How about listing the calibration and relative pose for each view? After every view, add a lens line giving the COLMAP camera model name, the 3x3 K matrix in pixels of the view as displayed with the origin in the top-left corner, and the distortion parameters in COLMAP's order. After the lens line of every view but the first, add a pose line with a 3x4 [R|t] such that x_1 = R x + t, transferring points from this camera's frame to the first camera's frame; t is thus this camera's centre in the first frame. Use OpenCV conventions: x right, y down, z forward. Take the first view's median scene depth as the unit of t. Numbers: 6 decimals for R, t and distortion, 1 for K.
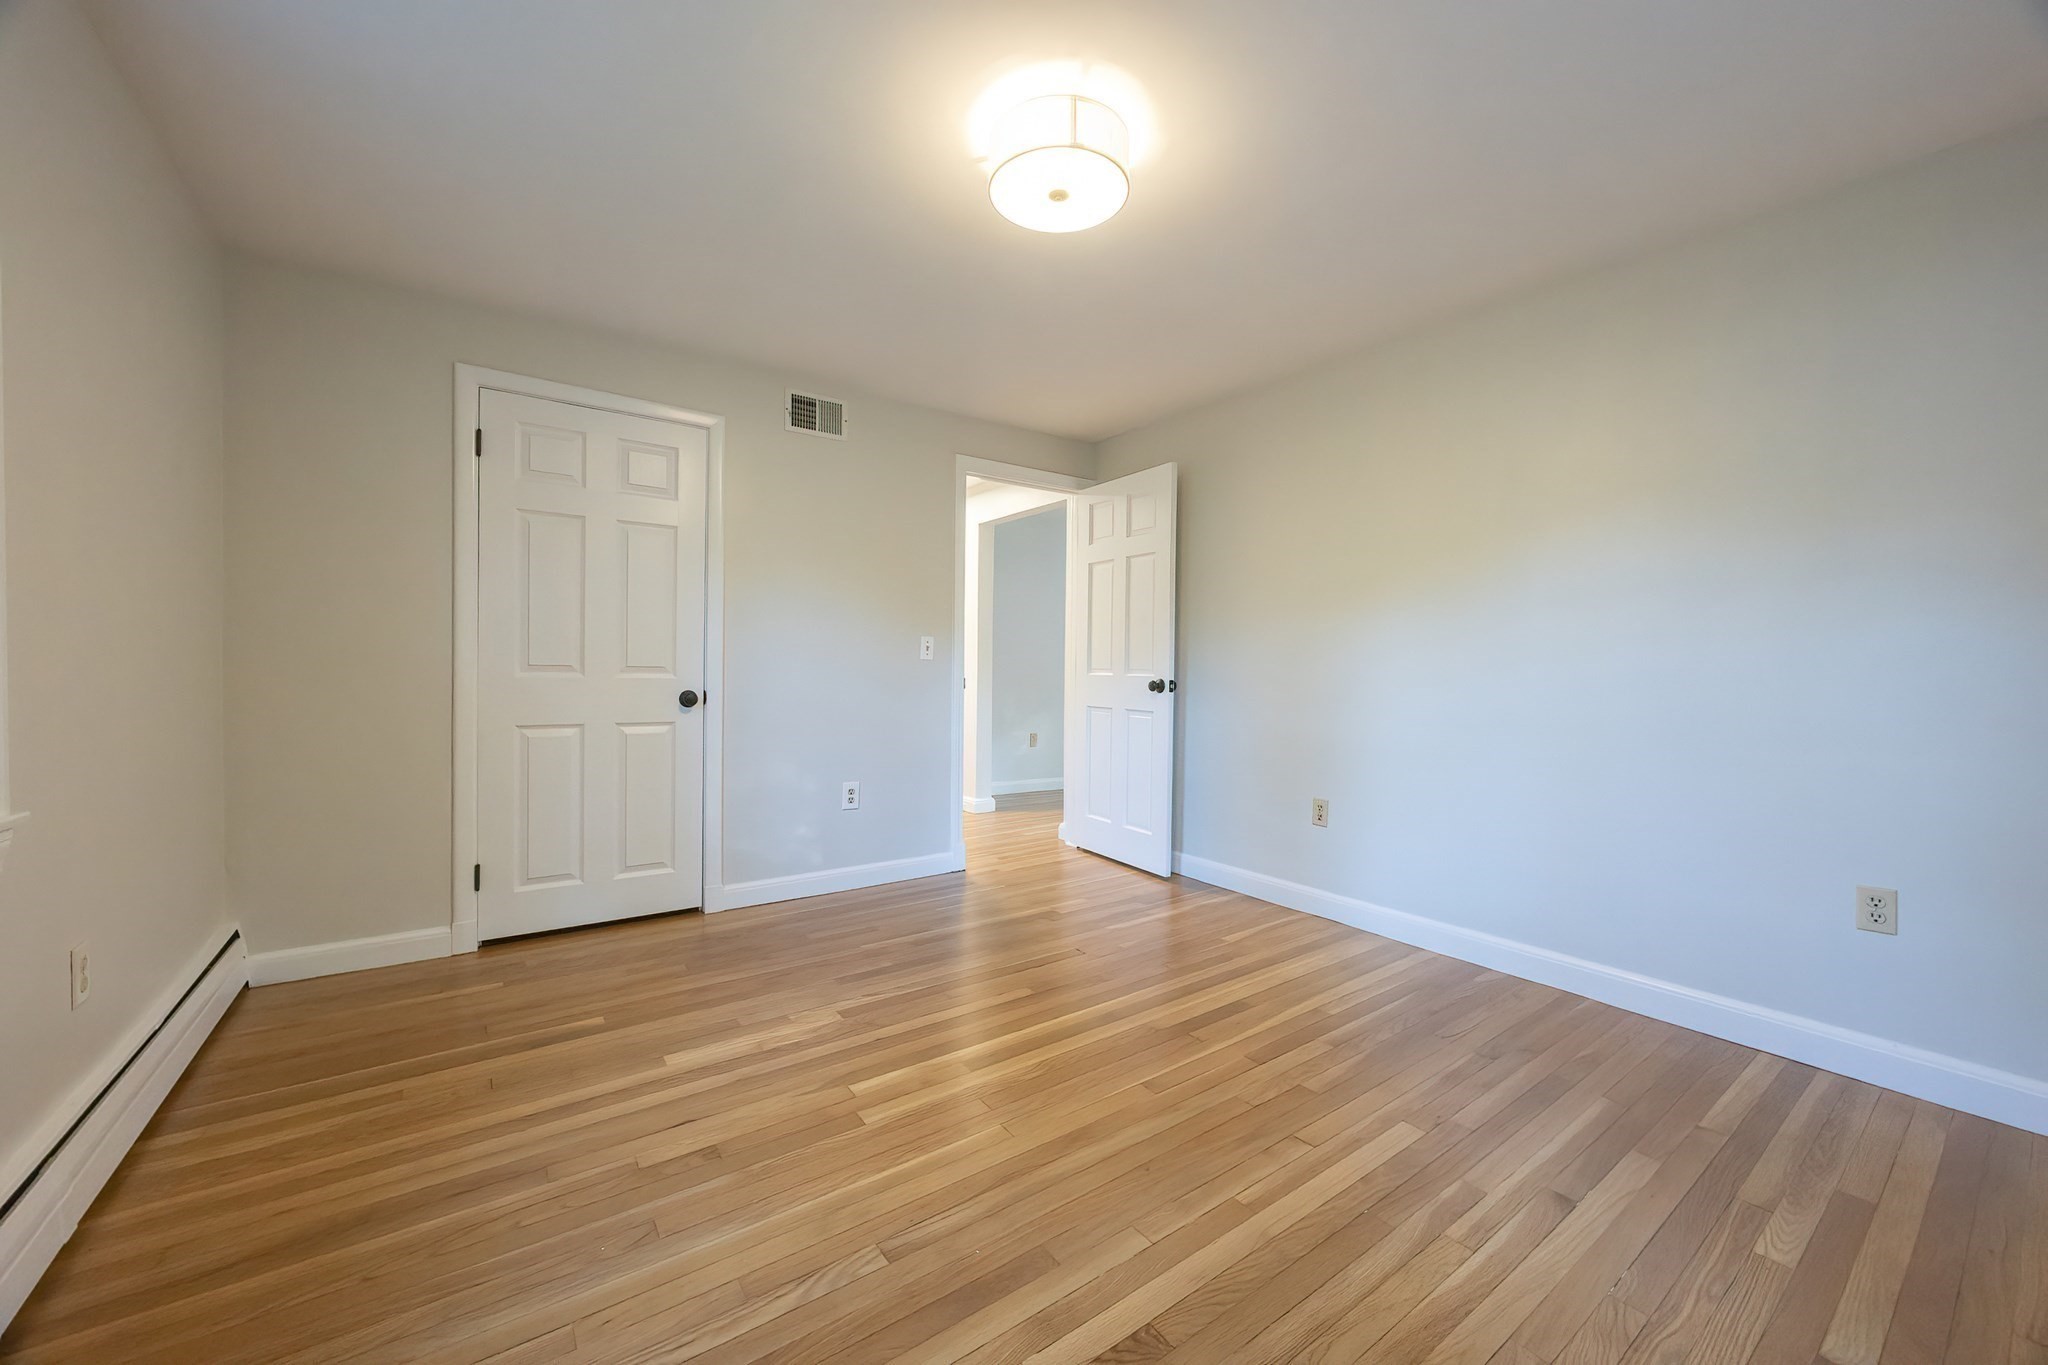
lens RADIAL K [[783.9, 0, 1024.0], [0, 783.9, 682.5], [0, 0, 1]] dist [-0.000288, 0.000073]
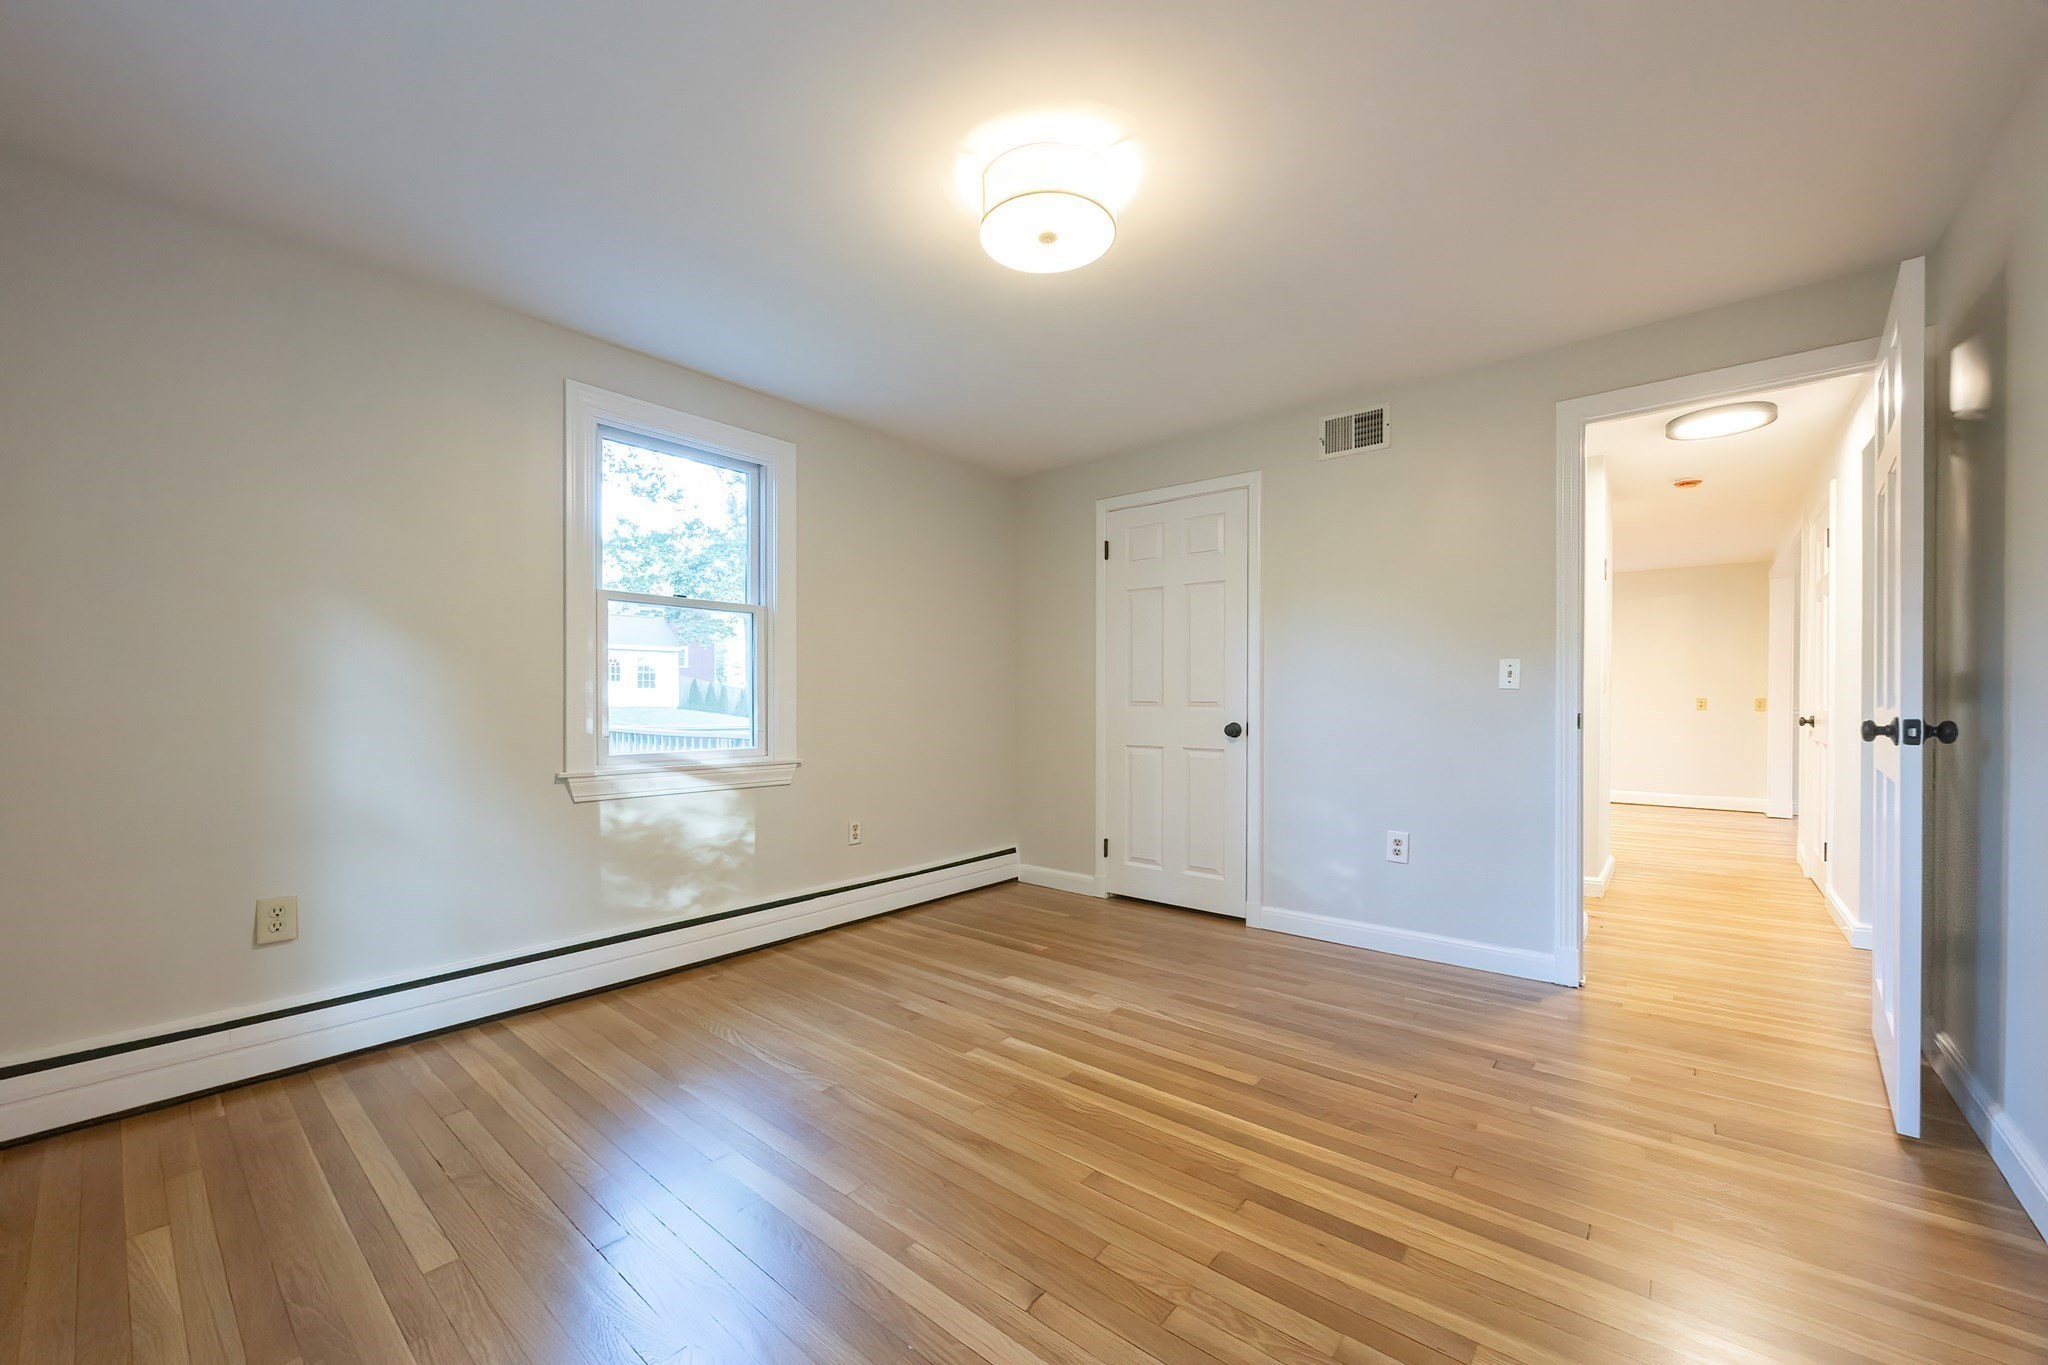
lens RADIAL K [[791.6, 0, 1019.2], [0, 791.6, 705.1], [0, 0, 1]] dist [-0.001831, 0.000004]
pose [[0.236349, -0.007569, -0.971639, 0.700250], [-0.010969, 0.999885, -0.010457, -0.000026], [0.971606, 0.013129, 0.236239, 0.492852]]
